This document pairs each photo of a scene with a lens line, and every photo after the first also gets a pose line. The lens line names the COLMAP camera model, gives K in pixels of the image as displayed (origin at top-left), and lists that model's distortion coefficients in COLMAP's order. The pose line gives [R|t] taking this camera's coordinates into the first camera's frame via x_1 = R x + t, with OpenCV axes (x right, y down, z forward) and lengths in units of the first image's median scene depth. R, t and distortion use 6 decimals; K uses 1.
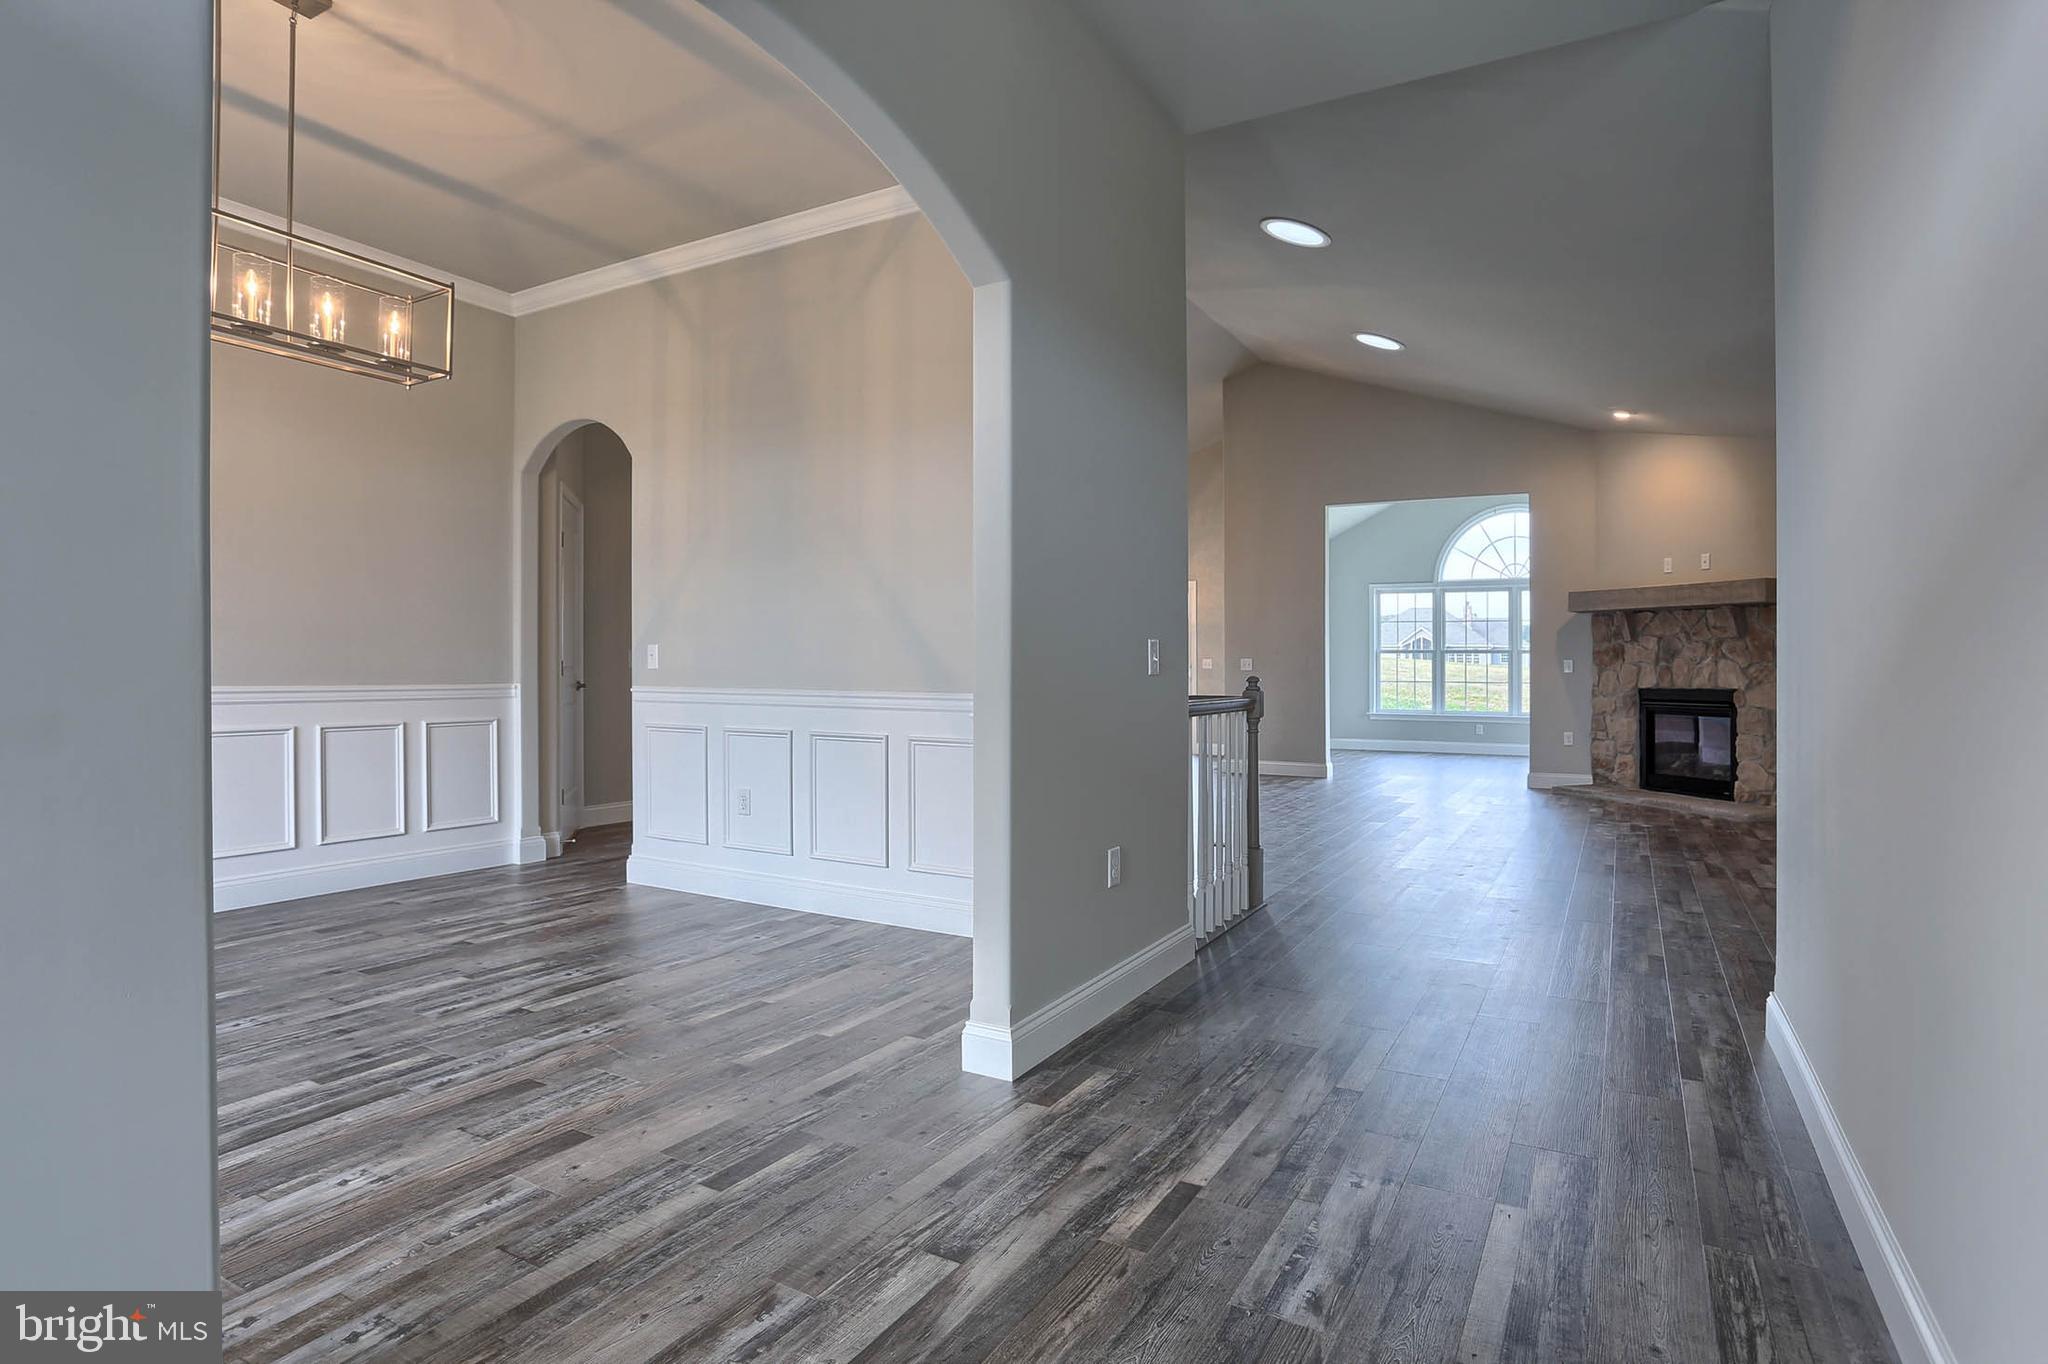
lens RADIAL K [[1074.1, 0, 1017.3], [0, 1074.1, 686.2], [0, 0, 1]] dist [-0.057404, 0.025195]
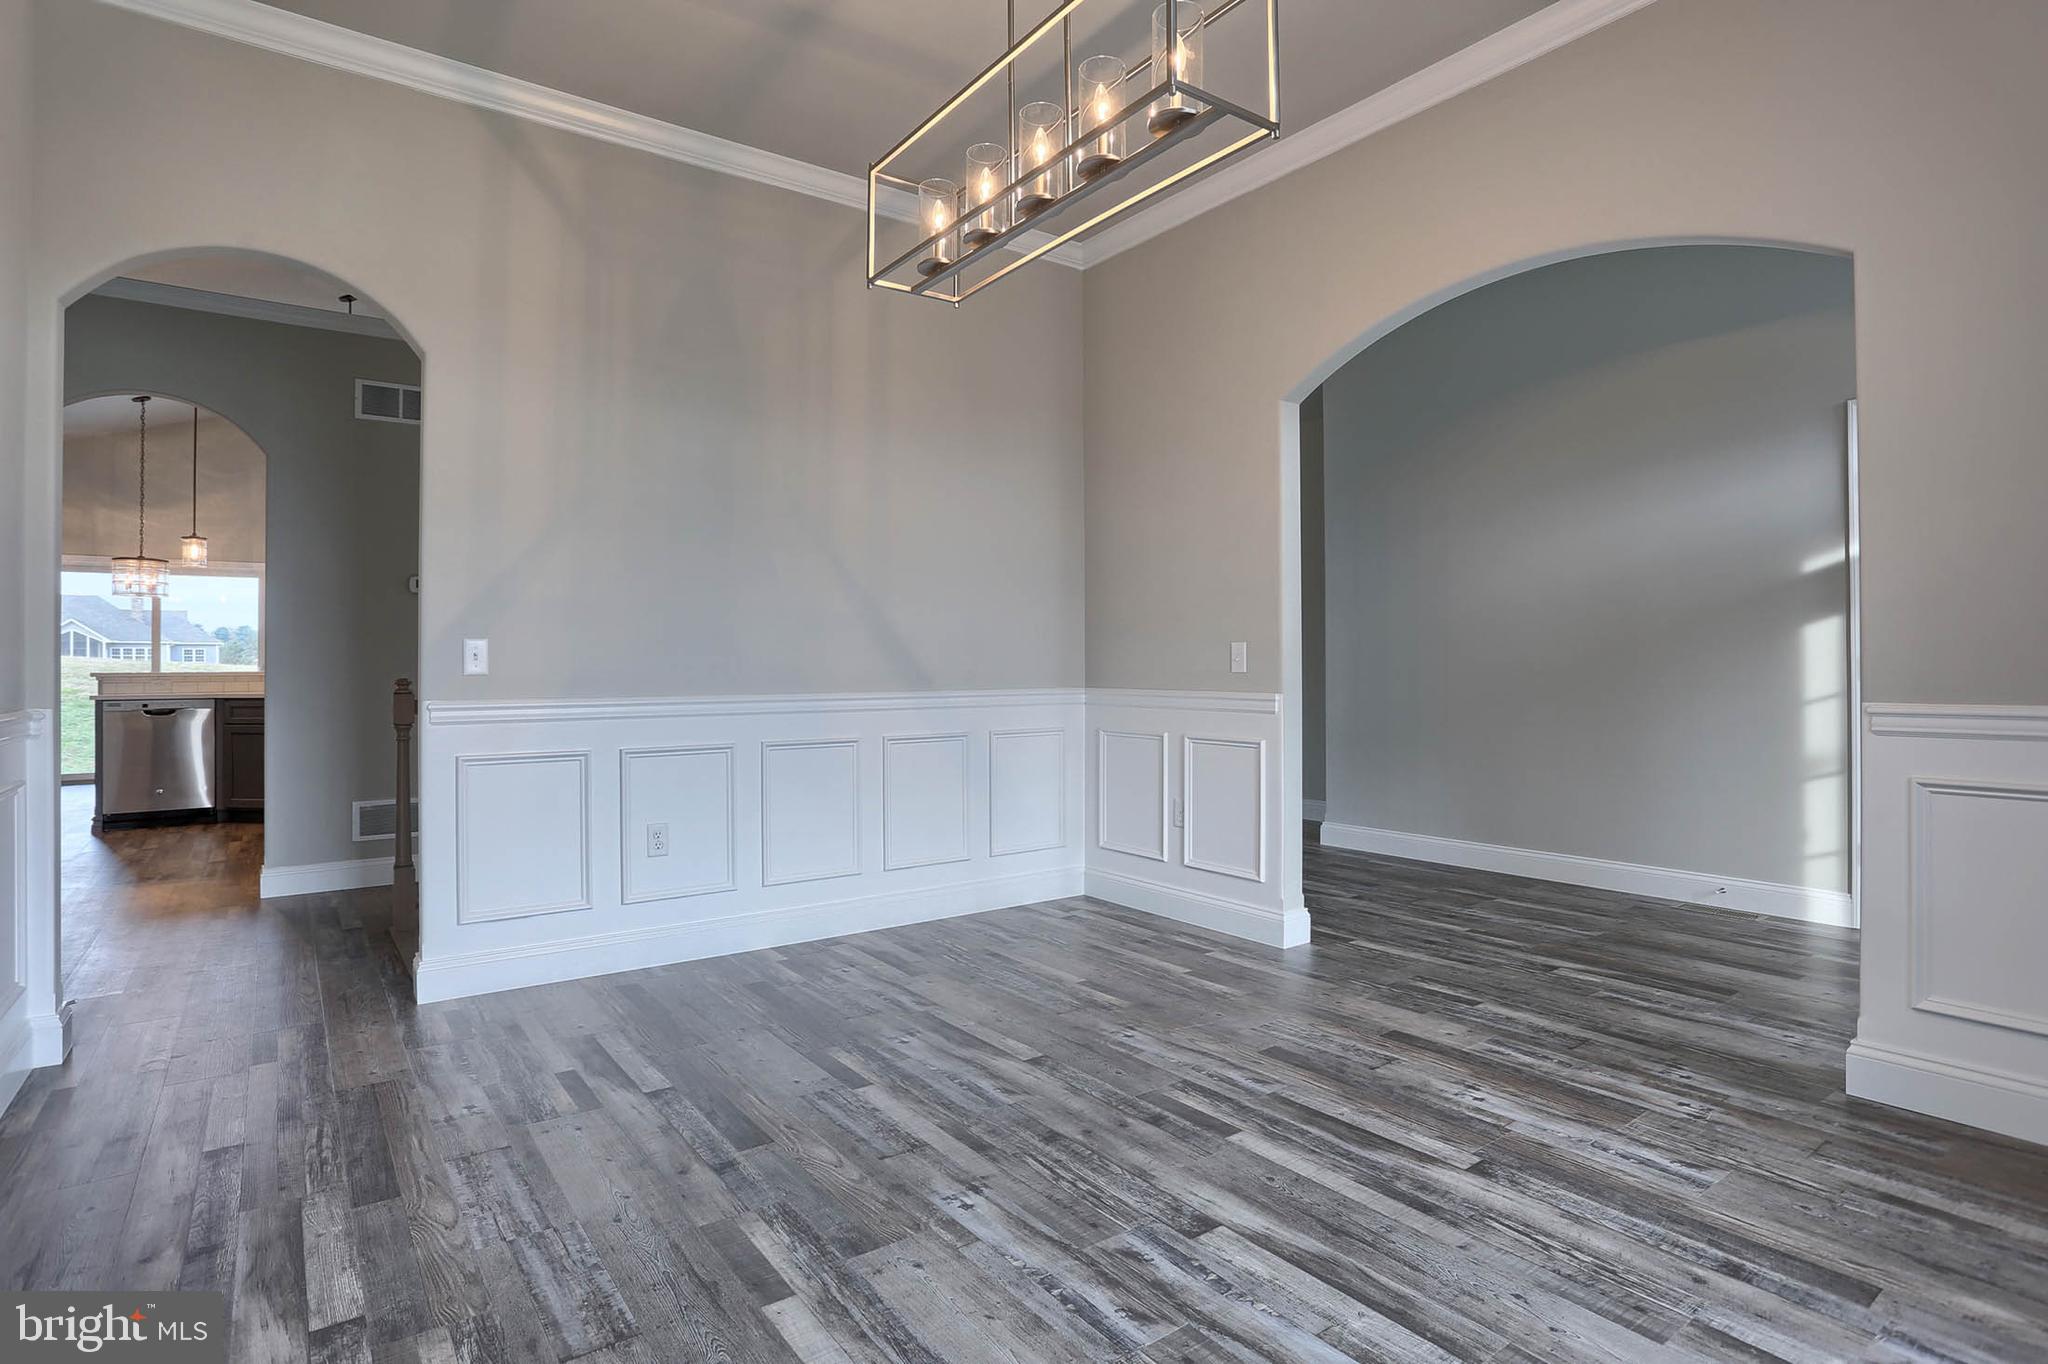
lens RADIAL K [[1036.0, 0, 1042.8], [0, 1036.0, 667.4], [0, 0, 1]] dist [-0.047541, 0.011155]
pose [[0.389182, -0.005756, 0.921143, -1.433703], [0.022931, 0.999731, -0.003442, -0.017861], [-0.920875, 0.022462, 0.389209, 0.749614]]
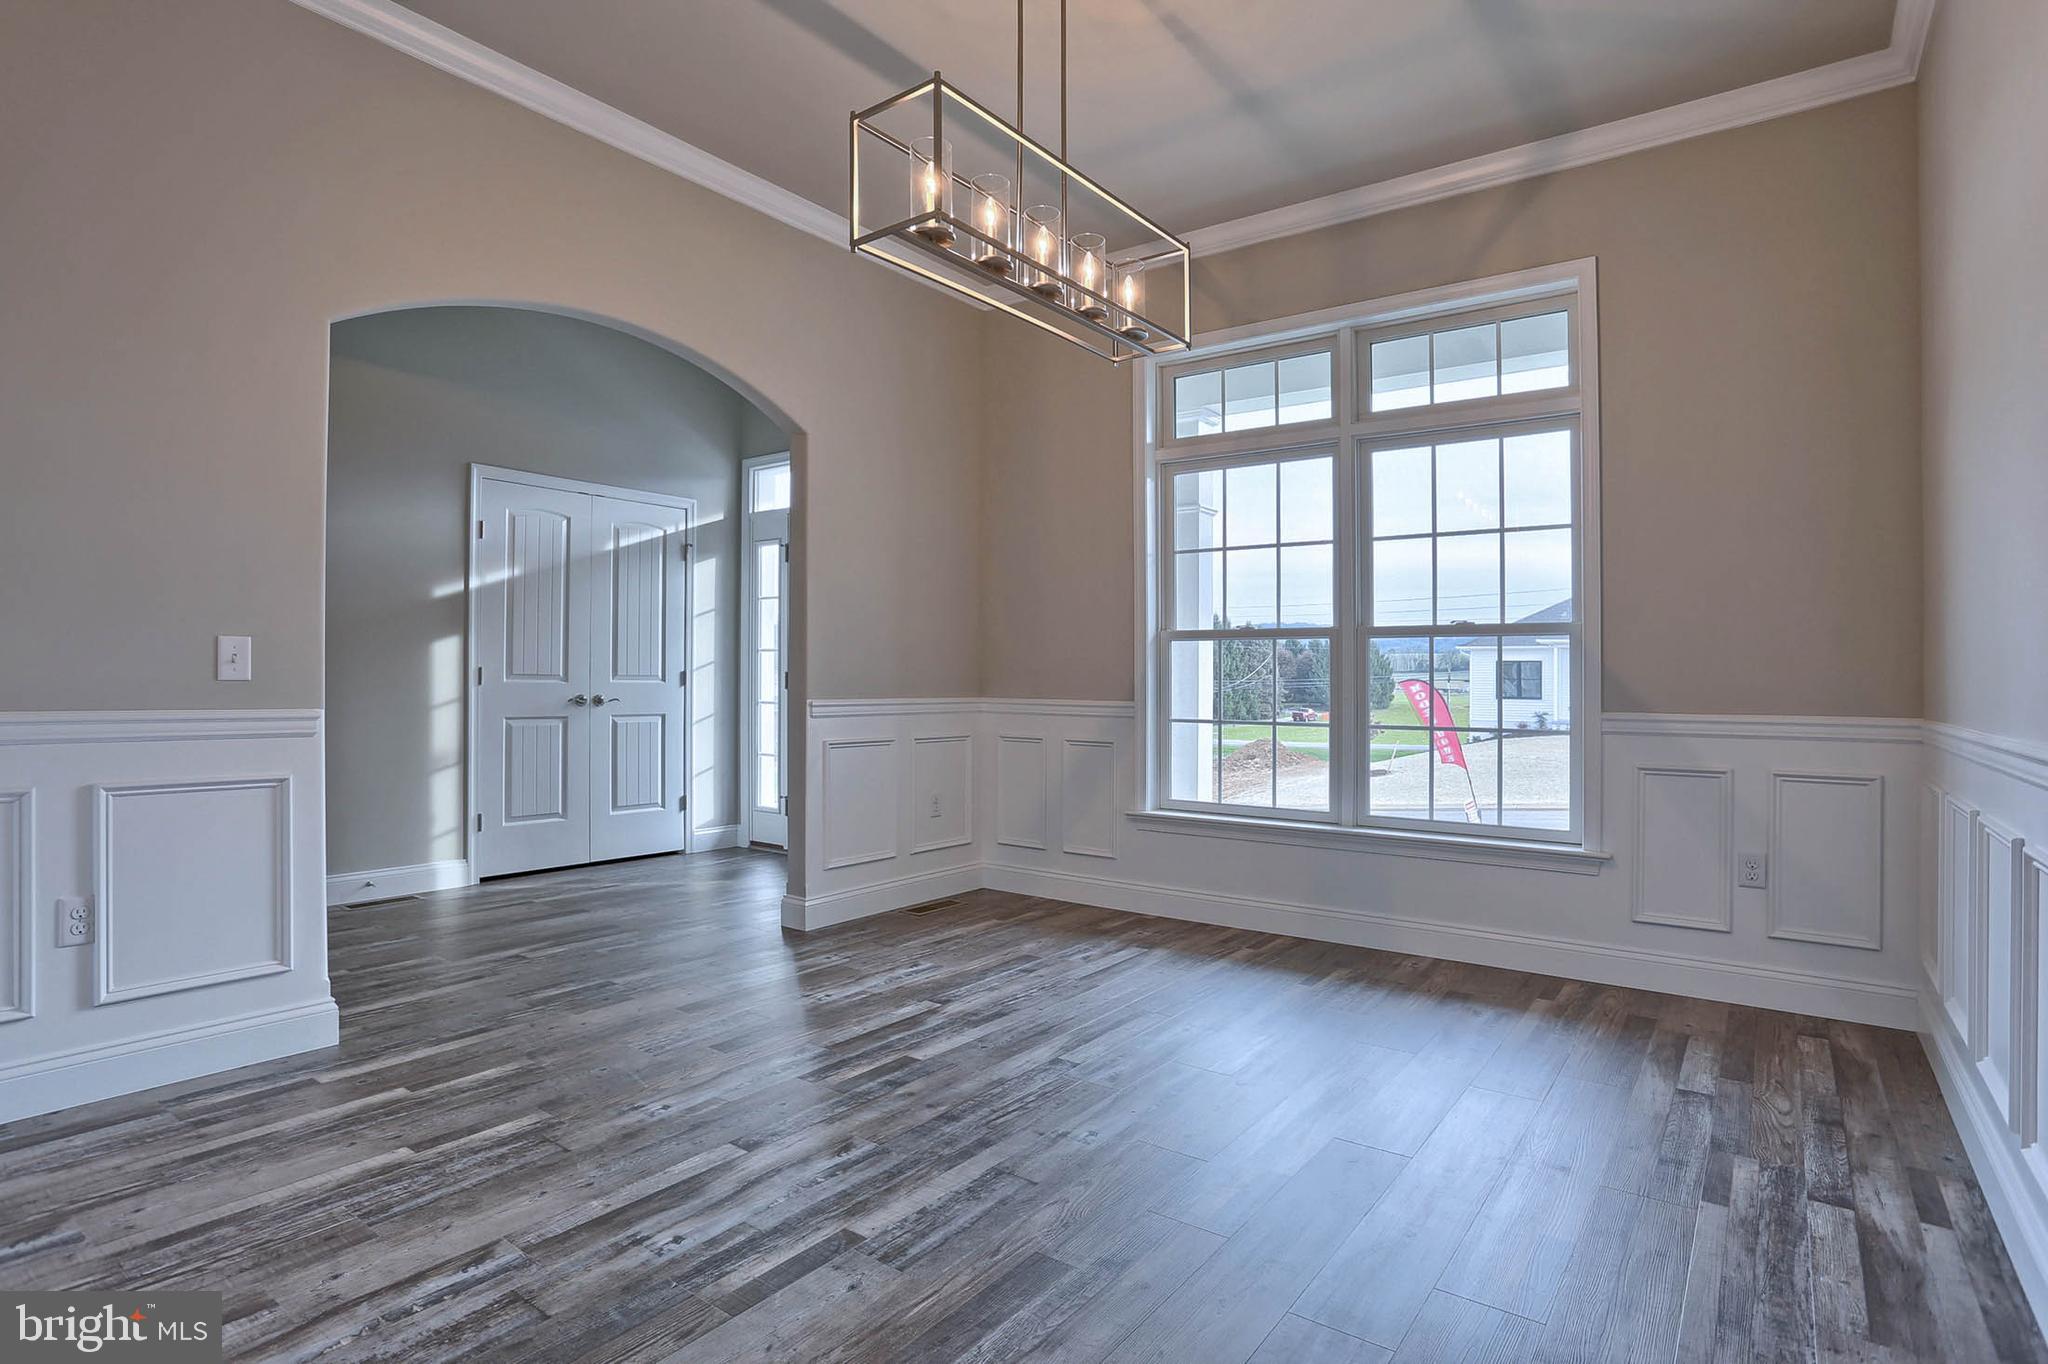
lens RADIAL K [[1036.0, 0, 999.9], [0, 1036.0, 664.0], [0, 0, 1]] dist [-0.047541, 0.011155]
pose [[-0.991617, -0.013225, 0.128530, -0.833643], [-0.013734, 0.999901, -0.003072, -0.028117], [-0.128477, -0.004811, -0.991701, 1.919775]]
